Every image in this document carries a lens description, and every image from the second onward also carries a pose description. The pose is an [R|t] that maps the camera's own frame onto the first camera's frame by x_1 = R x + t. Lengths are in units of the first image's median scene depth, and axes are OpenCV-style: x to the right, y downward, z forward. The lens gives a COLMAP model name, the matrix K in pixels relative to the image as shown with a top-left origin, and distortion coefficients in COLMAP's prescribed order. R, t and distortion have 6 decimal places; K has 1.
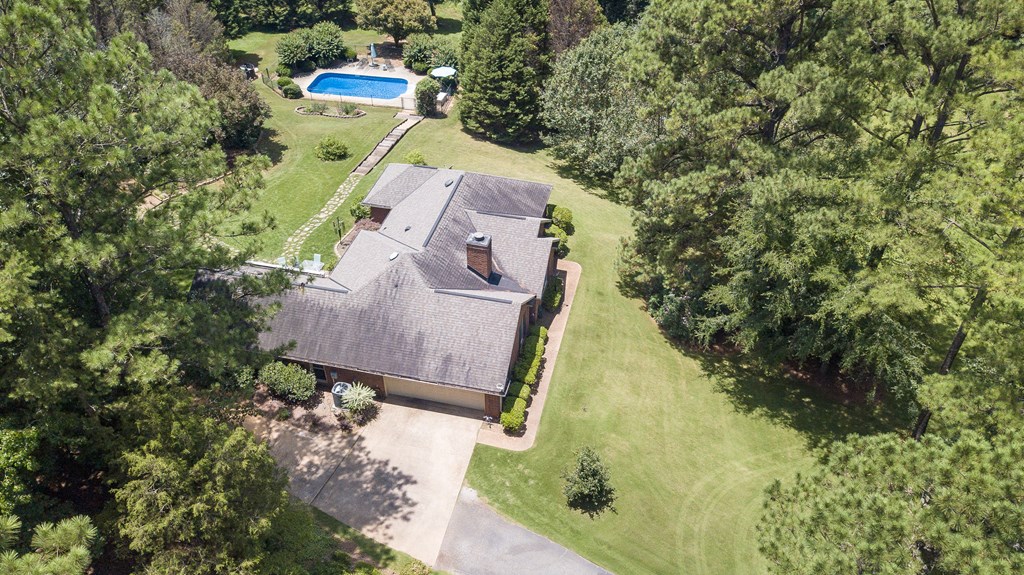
lens RADIAL K [[739.6, 0, 511.9], [0, 739.6, 312.0], [0, 0, 1]] dist [0.004606, -0.001545]
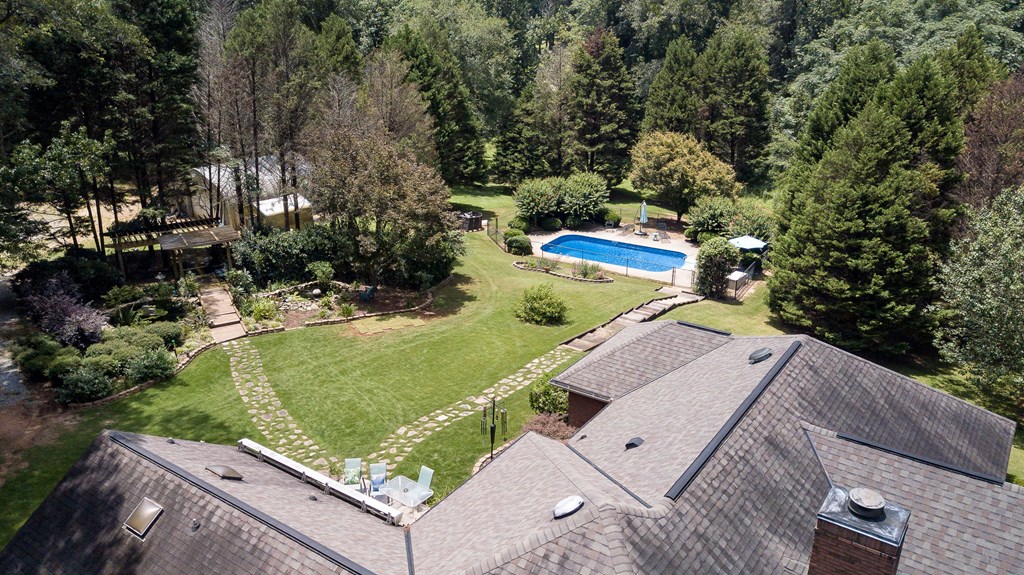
lens RADIAL K [[739.6, 0, 511.9], [0, 739.6, 312.0], [0, 0, 1]] dist [0.004606, -0.001545]
pose [[0.927153, 0.130602, -0.351184, -0.053888], [-0.241547, 0.924858, -0.293757, -0.035037], [0.286430, 0.357185, 0.889031, 0.447136]]
